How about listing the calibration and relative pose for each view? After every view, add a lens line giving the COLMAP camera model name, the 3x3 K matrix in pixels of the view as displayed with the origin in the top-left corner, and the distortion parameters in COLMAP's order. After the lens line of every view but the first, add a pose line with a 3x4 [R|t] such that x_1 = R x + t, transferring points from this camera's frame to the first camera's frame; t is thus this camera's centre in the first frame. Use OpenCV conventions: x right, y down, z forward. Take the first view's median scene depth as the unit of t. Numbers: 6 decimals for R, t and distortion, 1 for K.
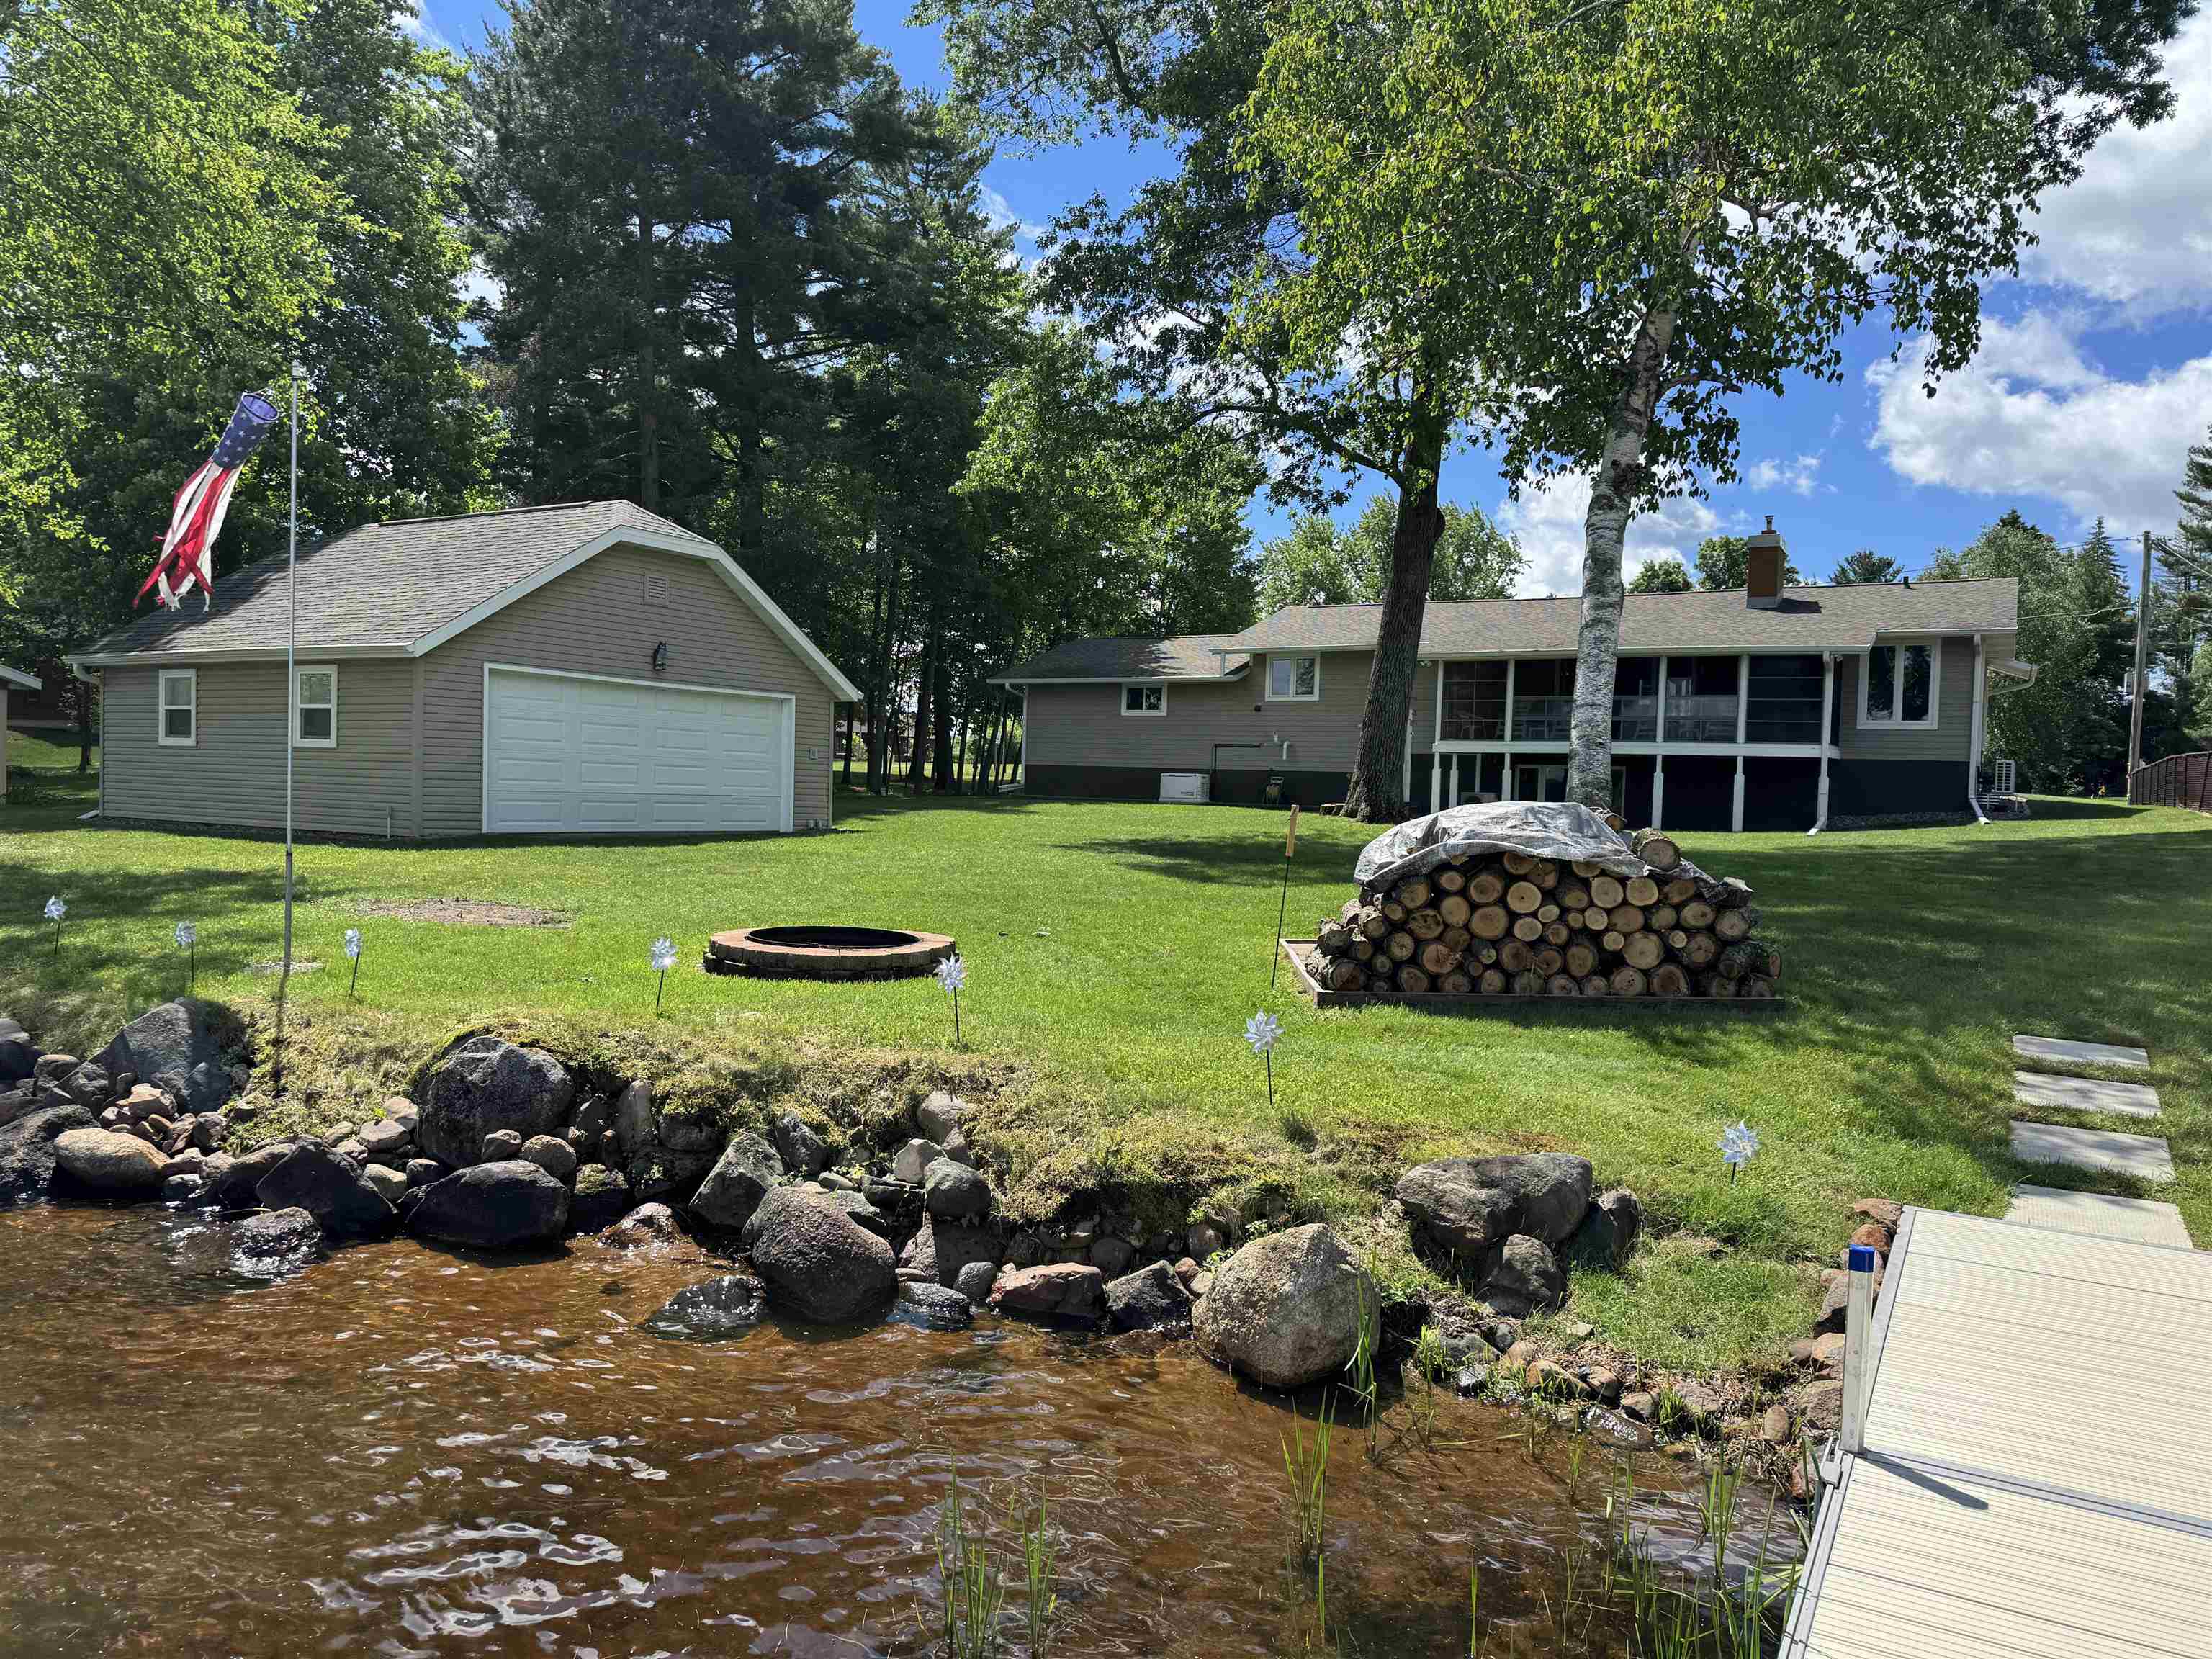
lens RADIAL K [[1542.4, 0, 1040.4], [0, 1542.4, 851.1], [0, 0, 1]] dist [0.005259, -0.017170]
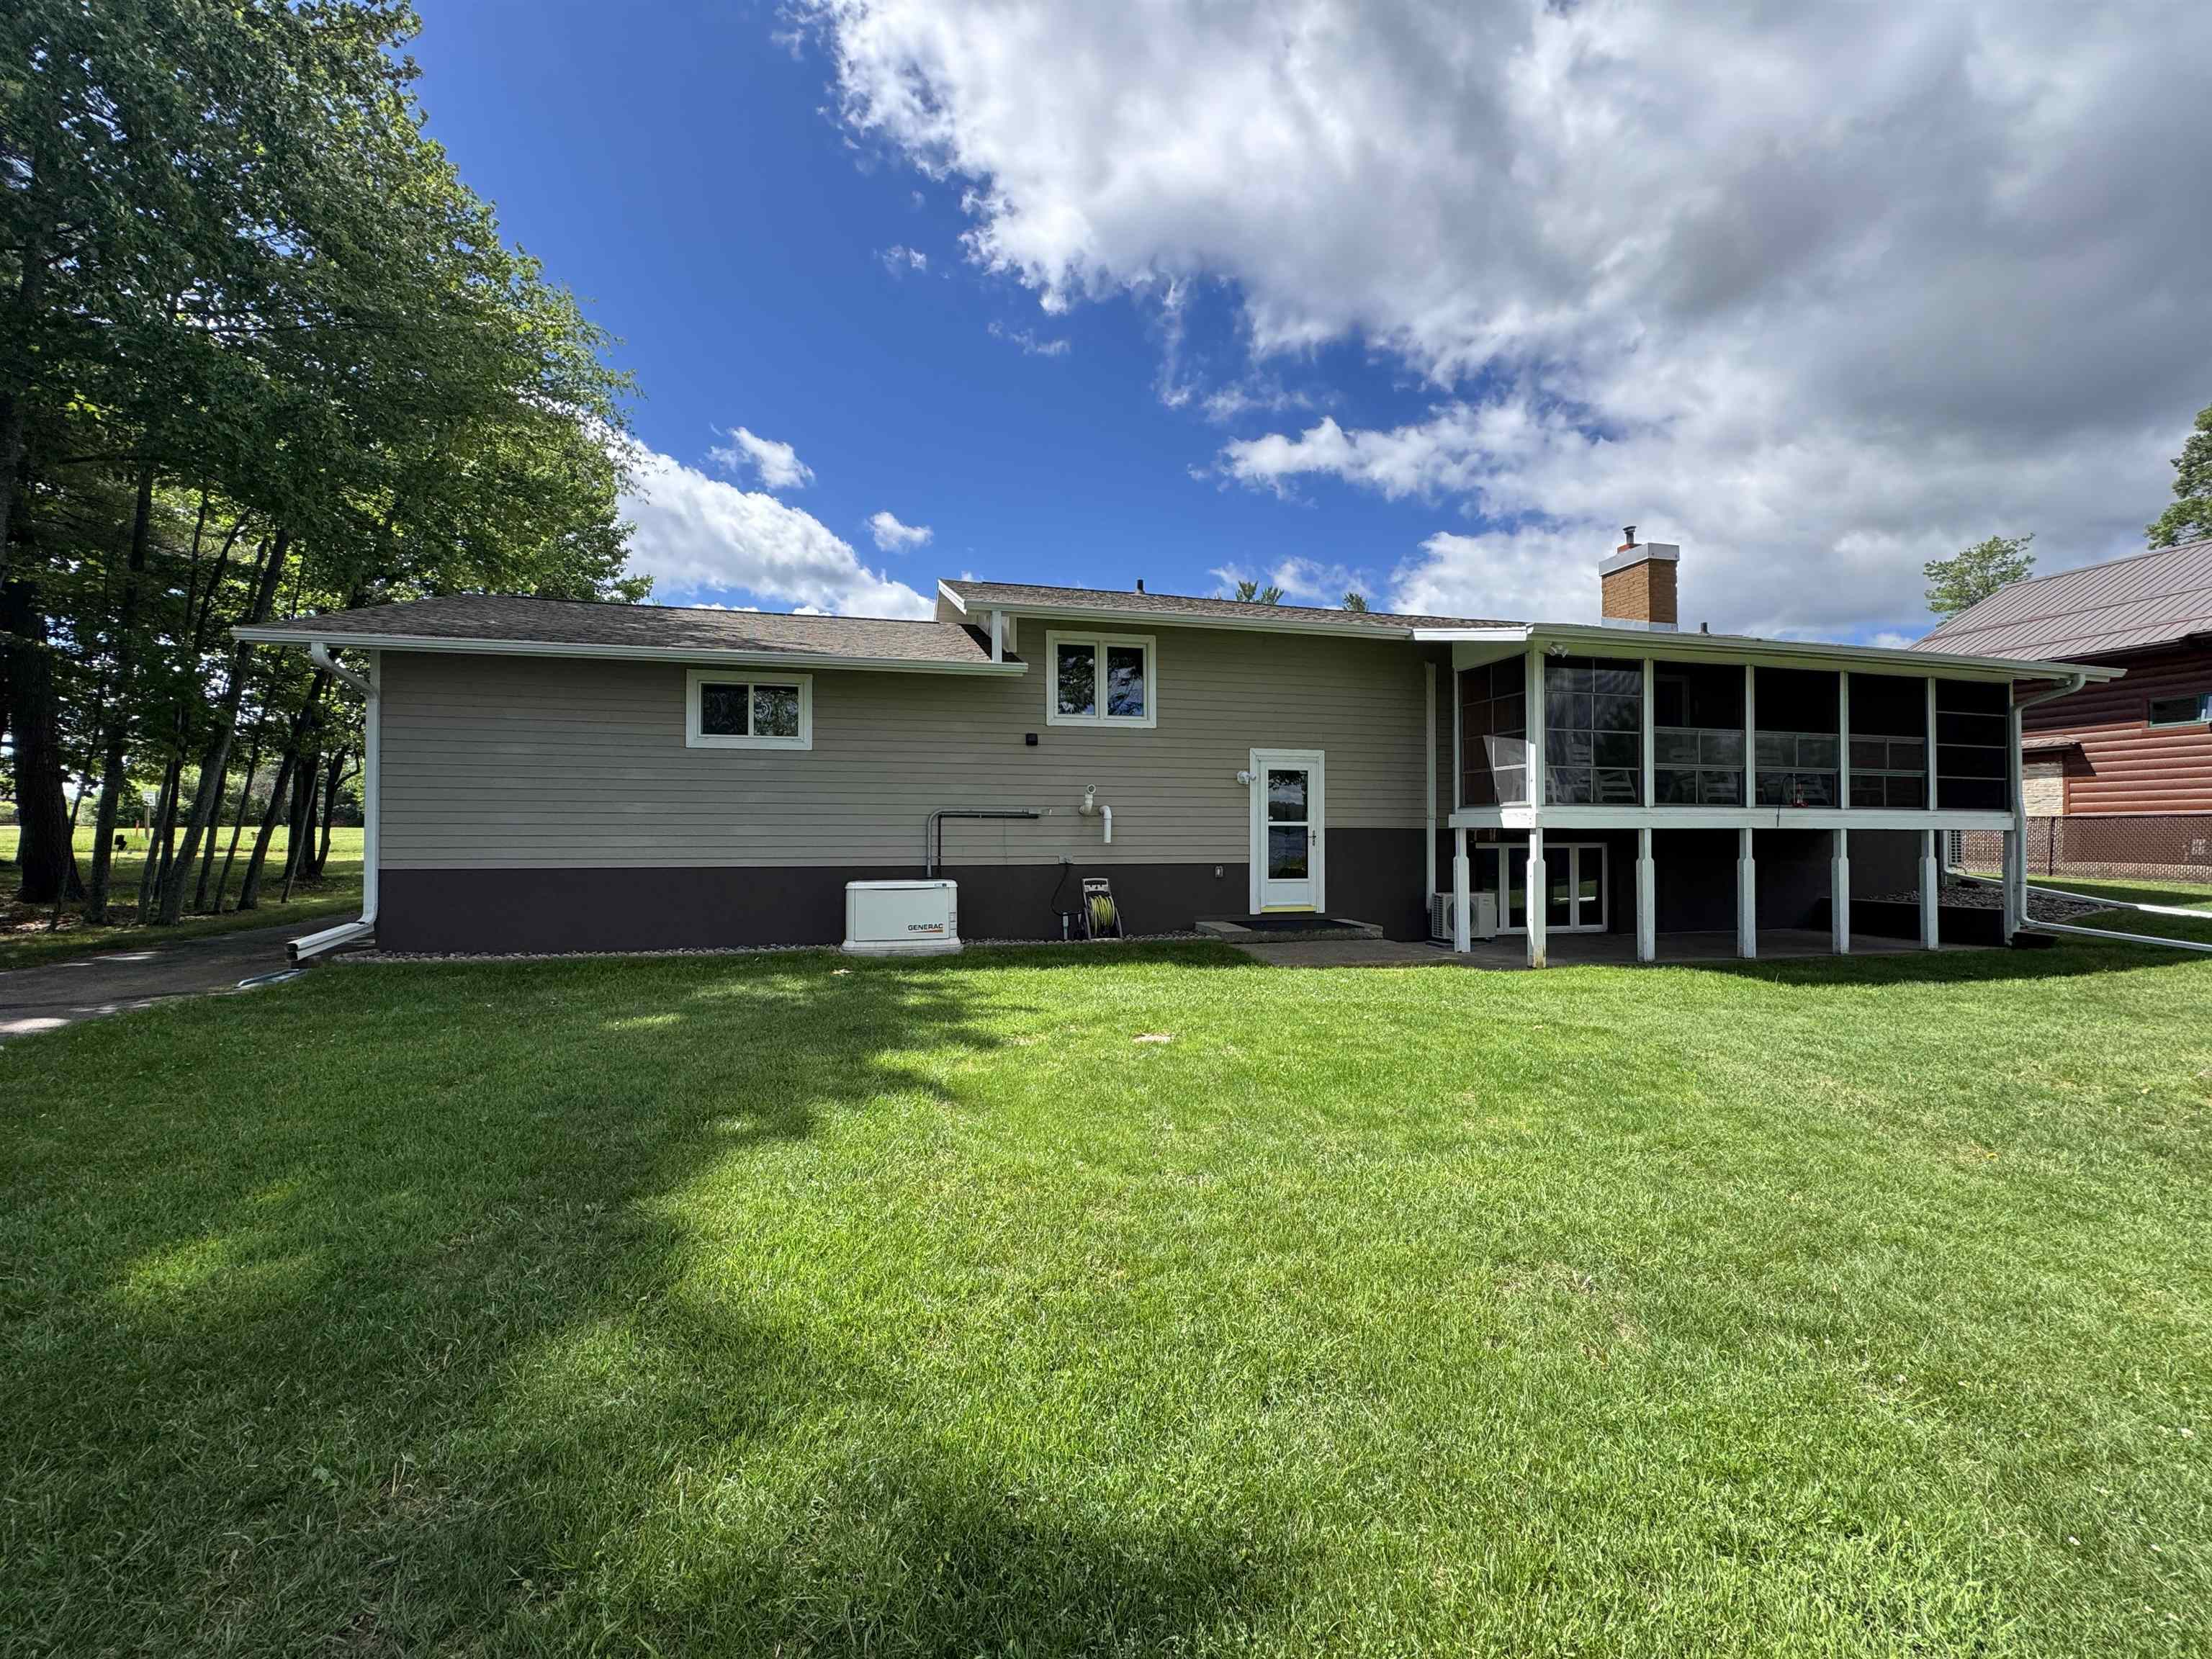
lens RADIAL K [[883.0, 0, 1095.8], [0, 883.0, 834.7], [0, 0, 1]] dist [-0.003210, 0.000354]
pose [[0.683528, -0.023488, 0.729546, -0.052433], [0.051465, 0.998546, -0.016070, -0.059834], [-0.728108, 0.048530, 0.683743, 0.838537]]
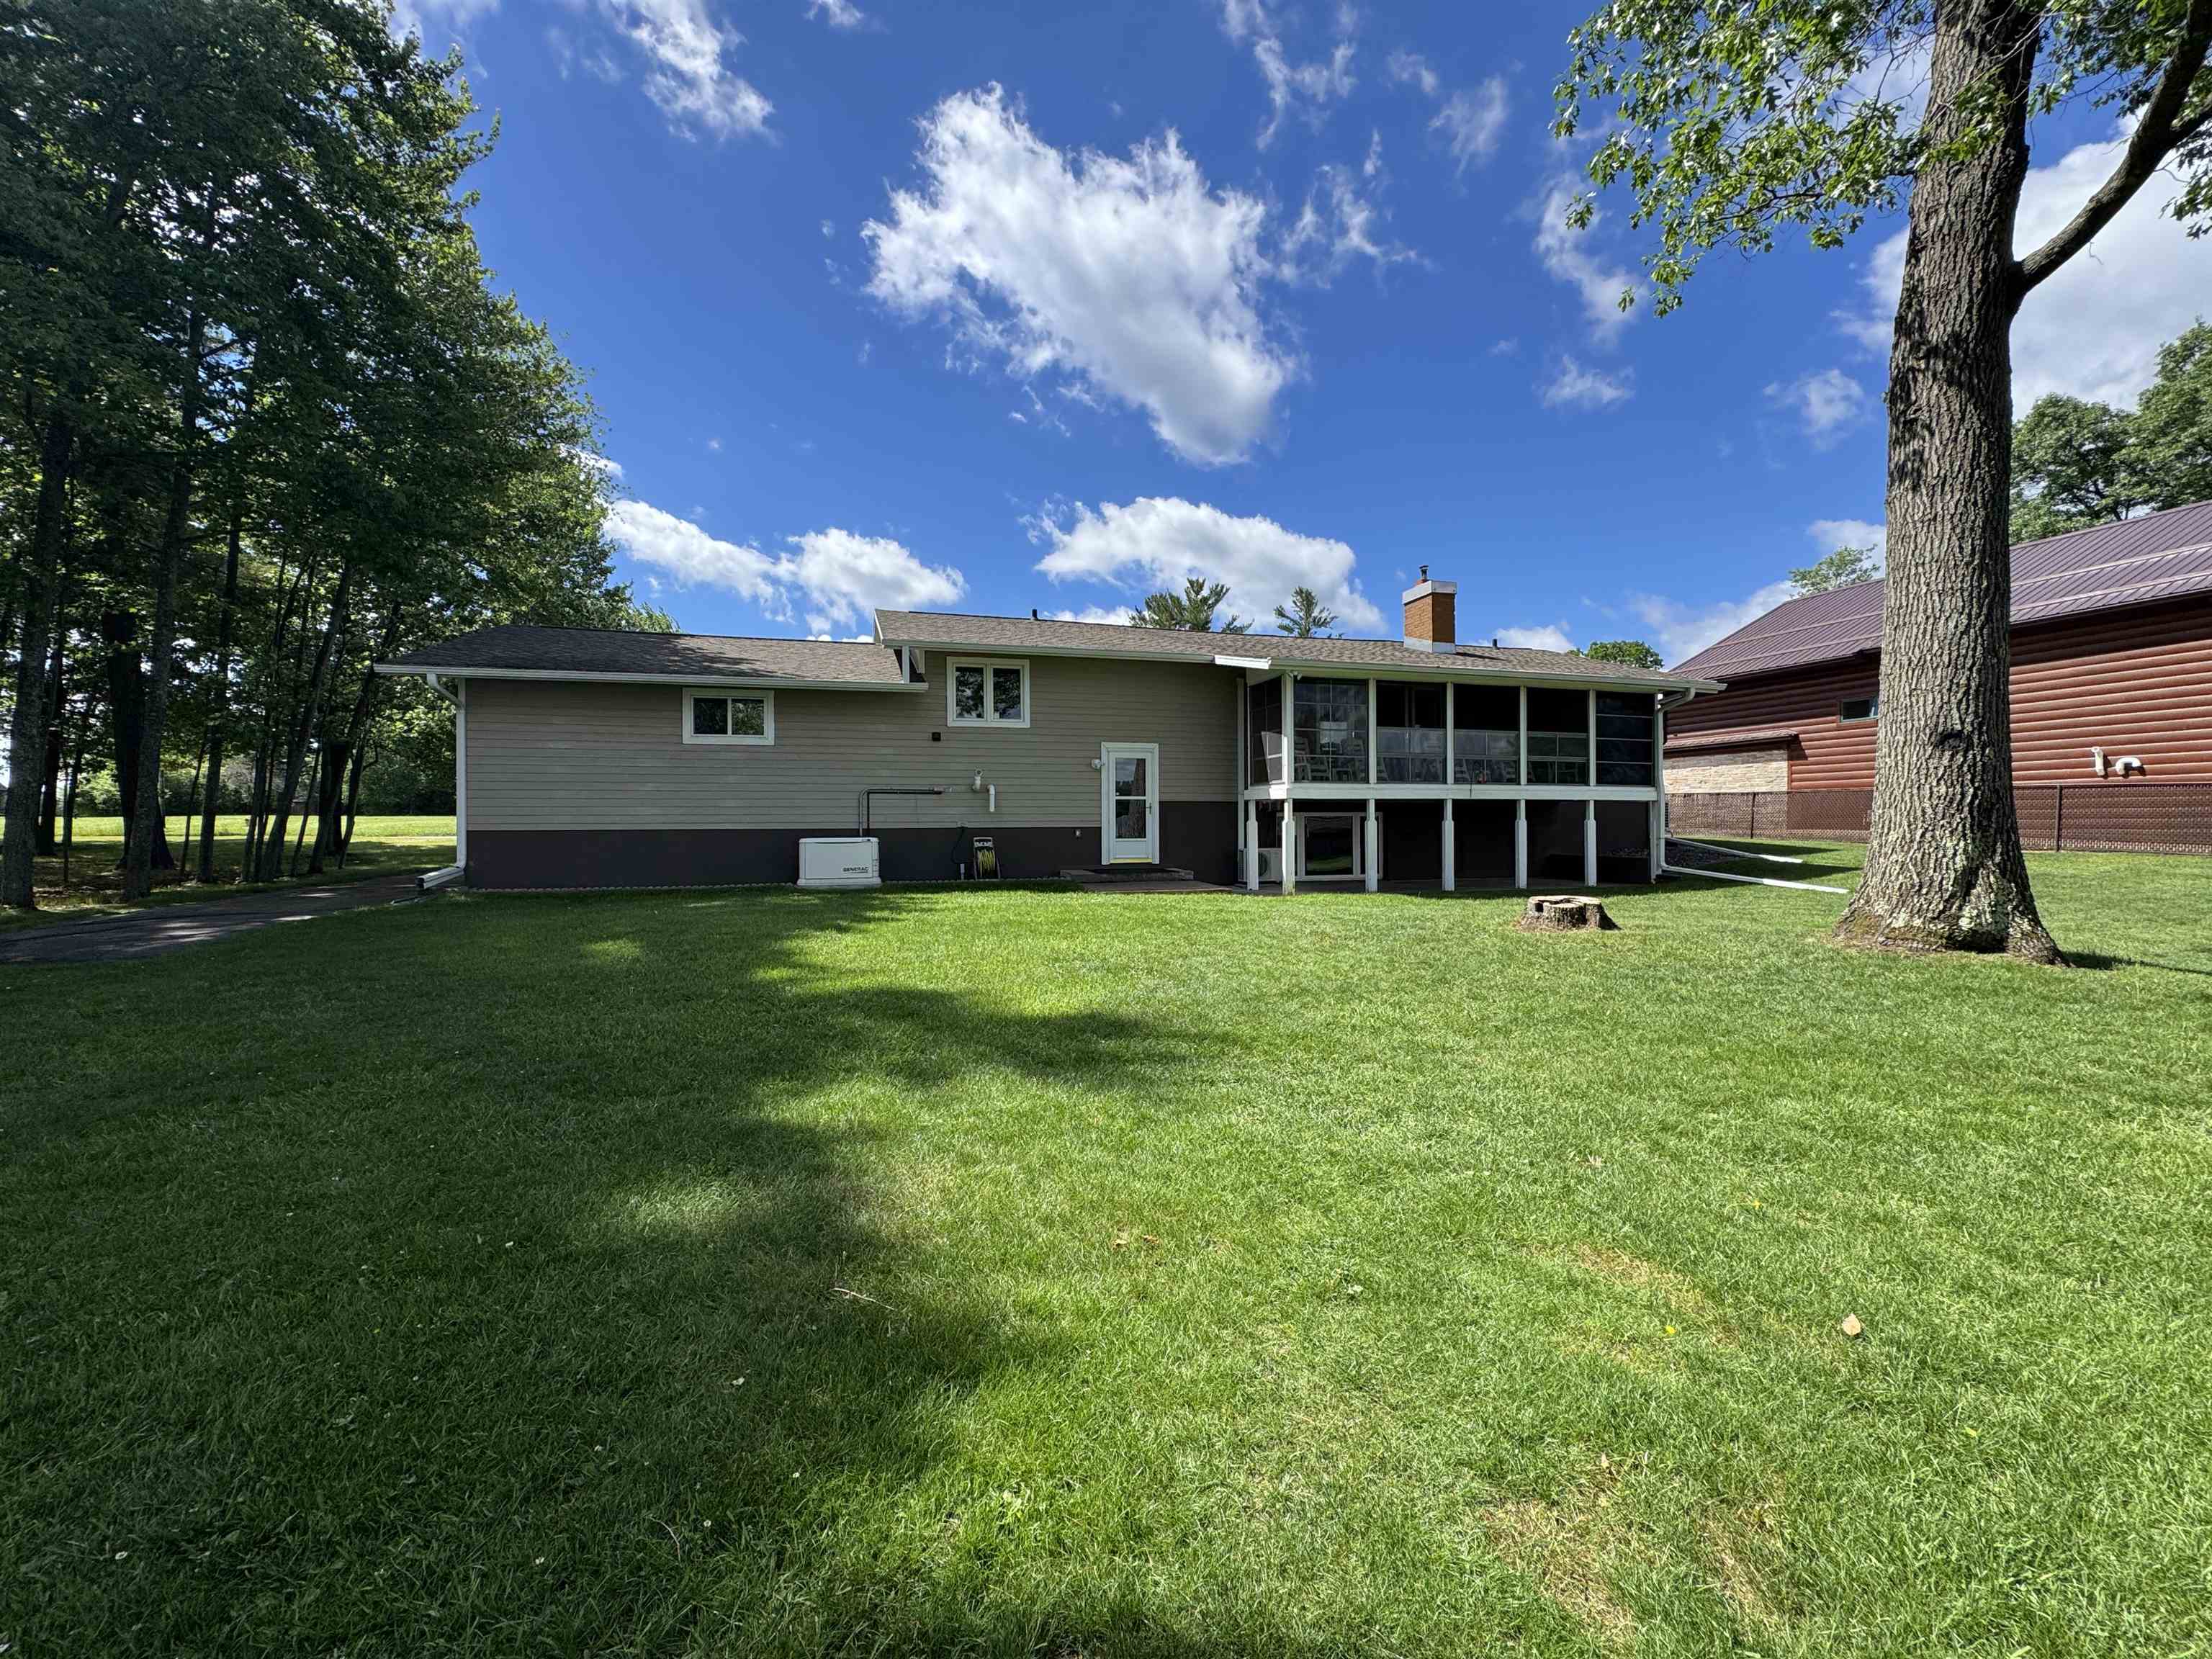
lens RADIAL K [[883.0, 0, 1100.9], [0, 883.0, 835.4], [0, 0, 1]] dist [-0.003210, 0.000354]
pose [[0.658585, -0.039637, 0.751462, -0.107994], [0.057411, 0.998348, 0.002344, -0.048713], [-0.750314, 0.041598, 0.659772, 0.731709]]
